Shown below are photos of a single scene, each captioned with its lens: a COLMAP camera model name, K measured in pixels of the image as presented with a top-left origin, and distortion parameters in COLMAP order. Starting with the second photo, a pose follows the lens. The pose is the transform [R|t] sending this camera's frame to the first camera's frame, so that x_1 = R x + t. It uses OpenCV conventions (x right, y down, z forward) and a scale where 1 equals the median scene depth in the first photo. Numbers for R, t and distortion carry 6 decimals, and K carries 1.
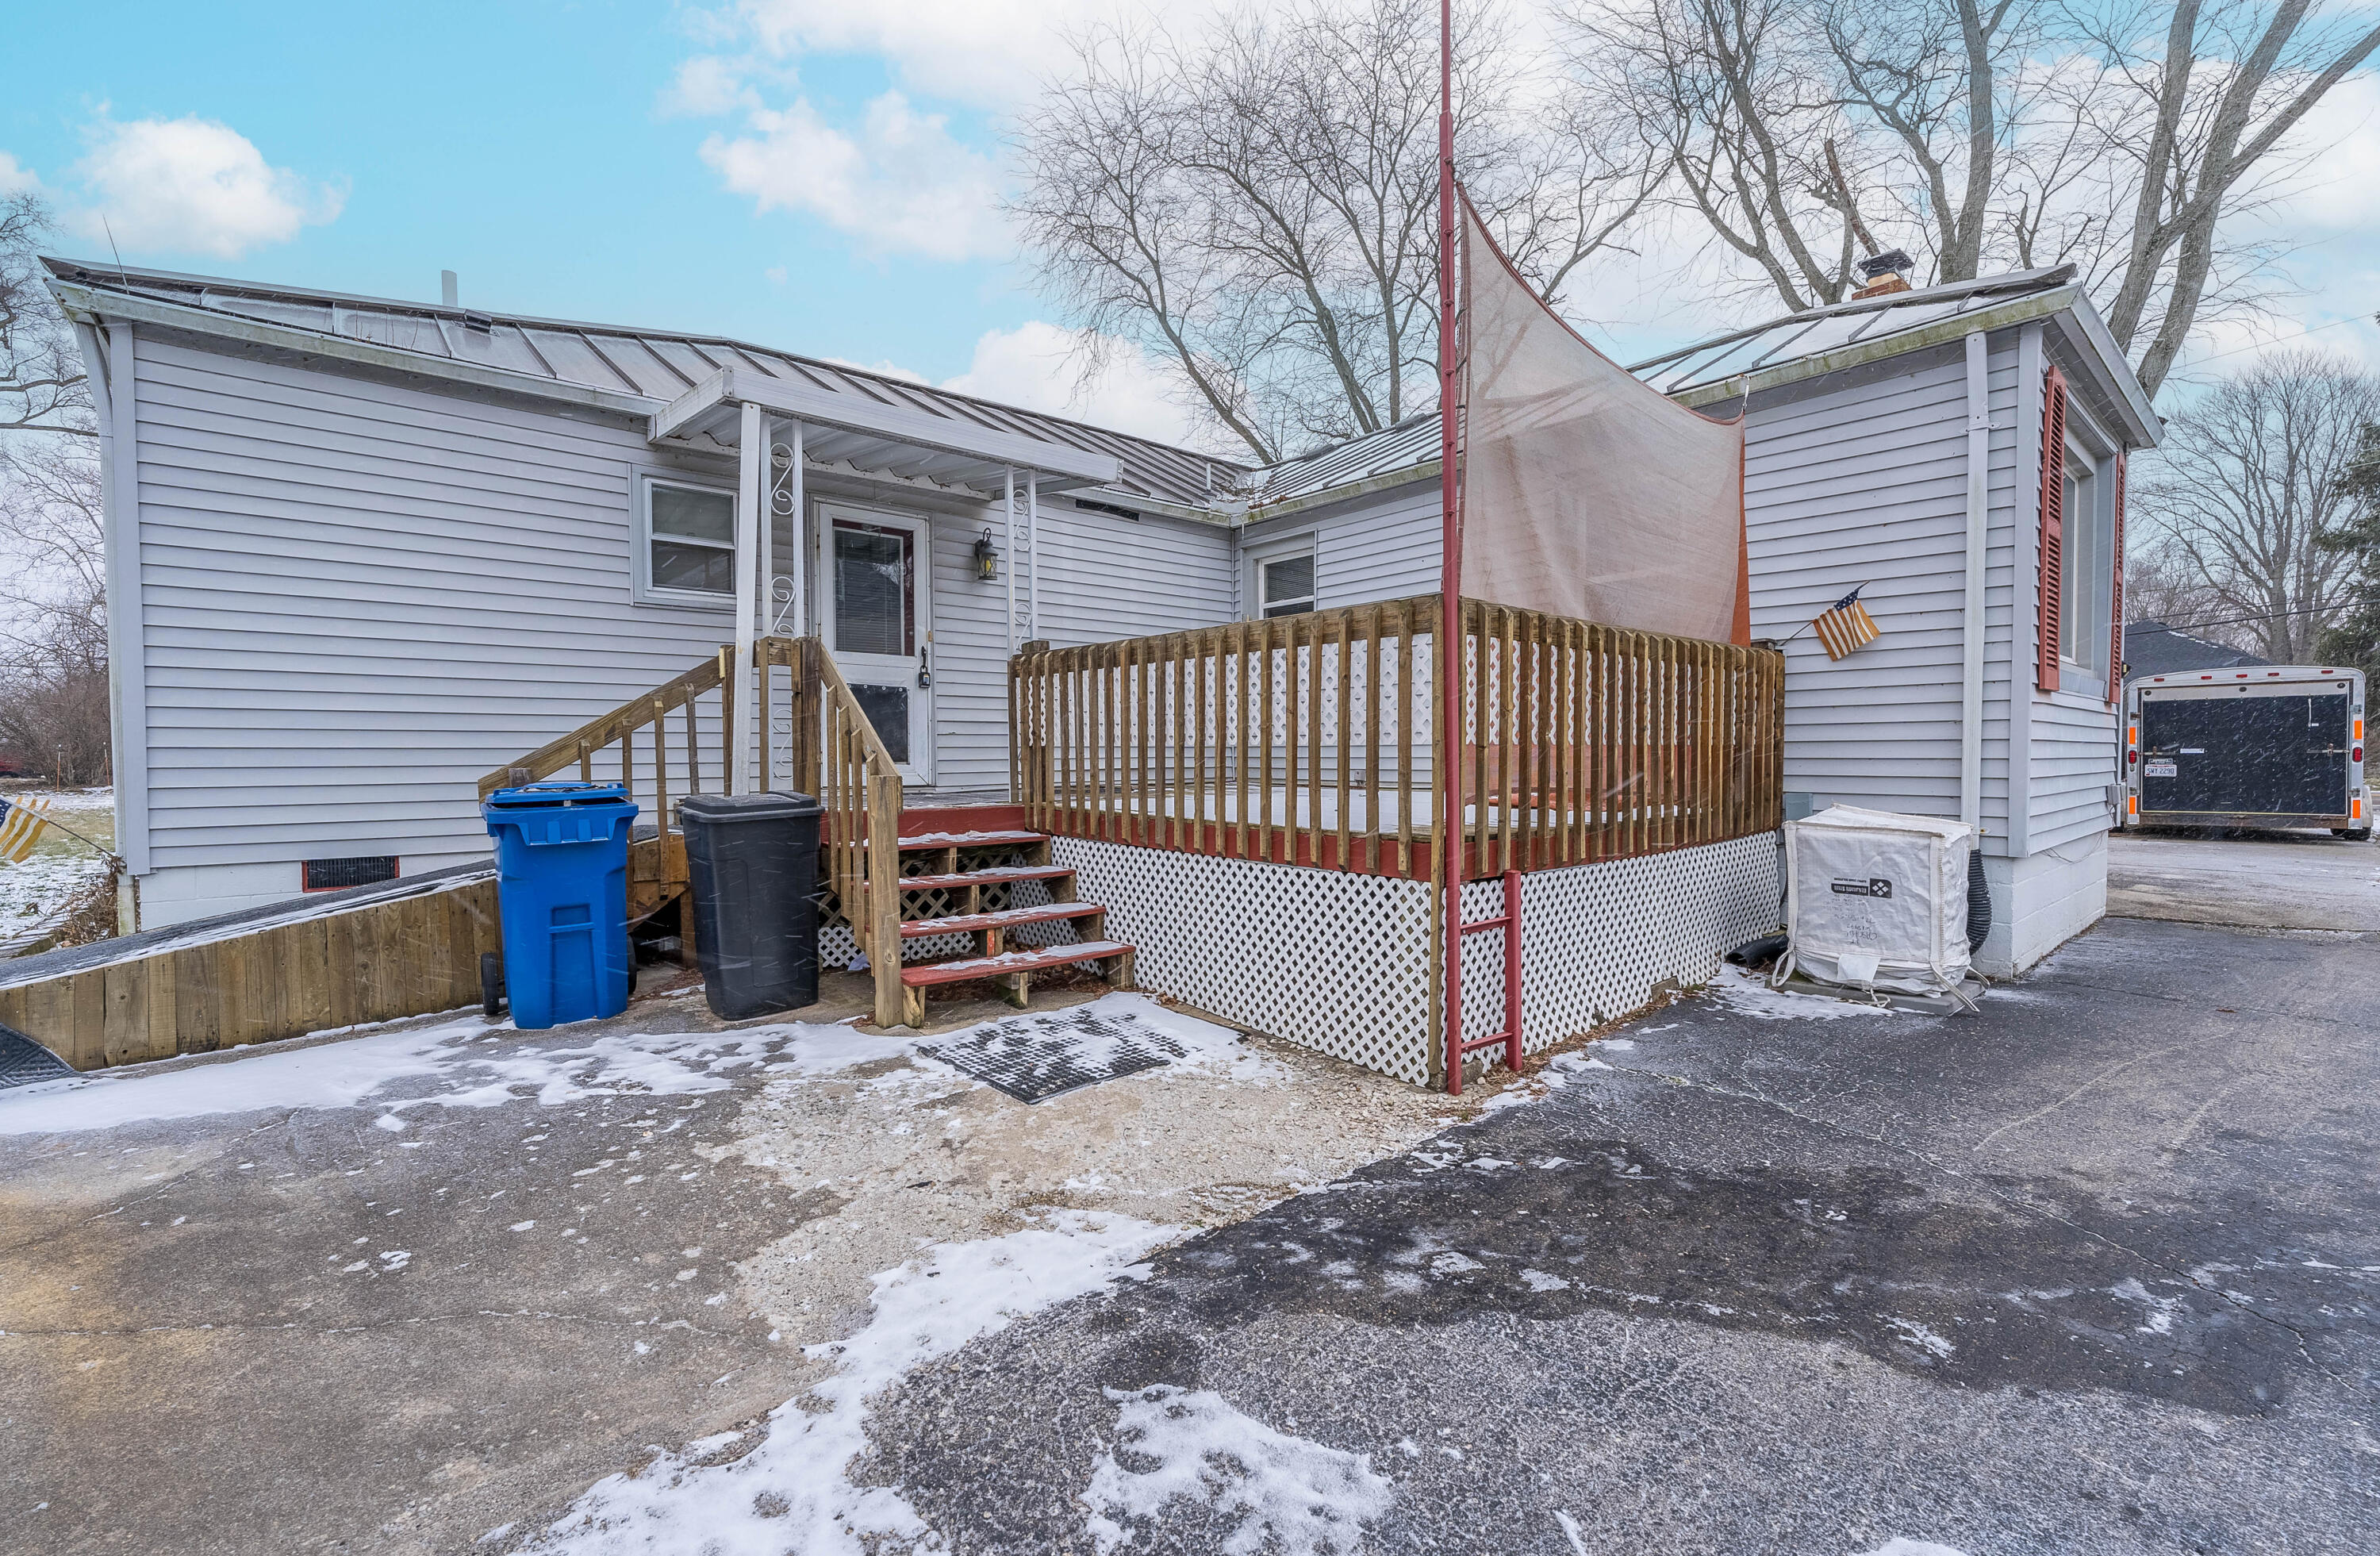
lens RADIAL K [[996.3, 0, 1198.3], [0, 996.3, 780.3], [0, 0, 1]] dist [0.001785, 0.001514]
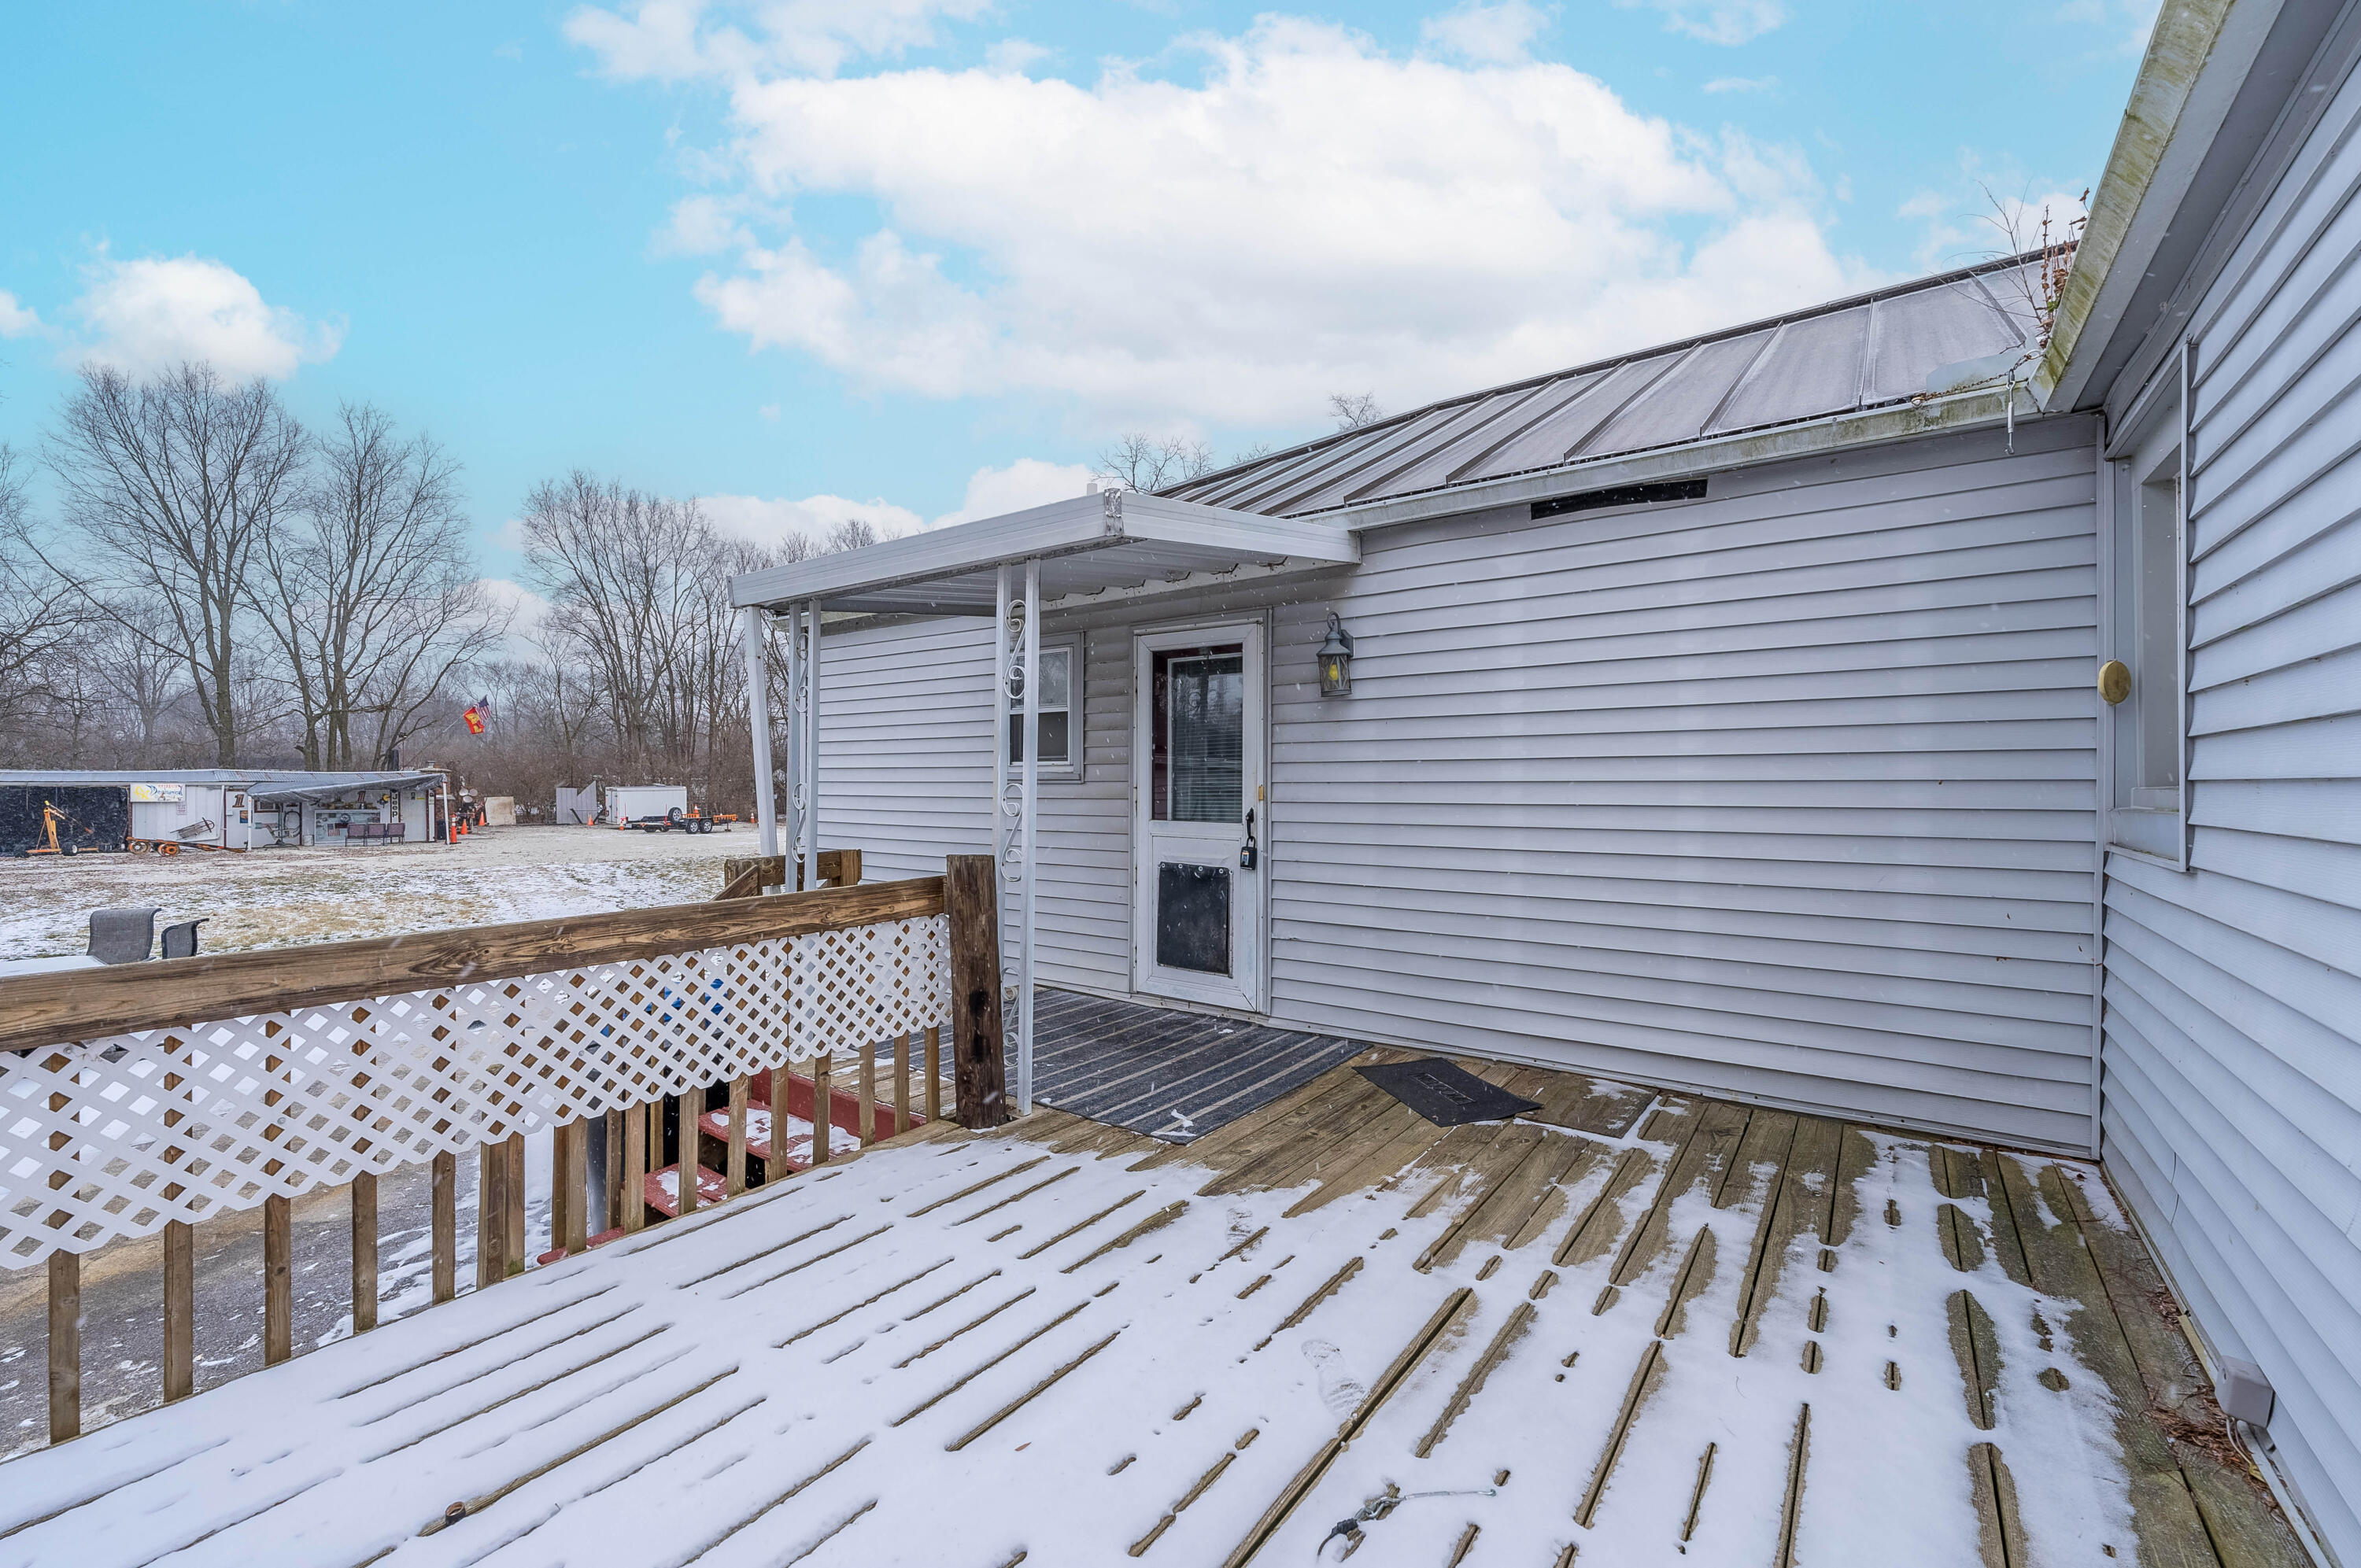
lens RADIAL K [[986.7, 0, 1196.0], [0, 986.7, 783.0], [0, 0, 1]] dist [-0.008770, -0.001460]
pose [[0.250481, 0.003340, -0.968116, 0.359464], [-0.023236, 0.999727, -0.002562, -0.147010], [0.967843, 0.023137, 0.250490, 0.783554]]
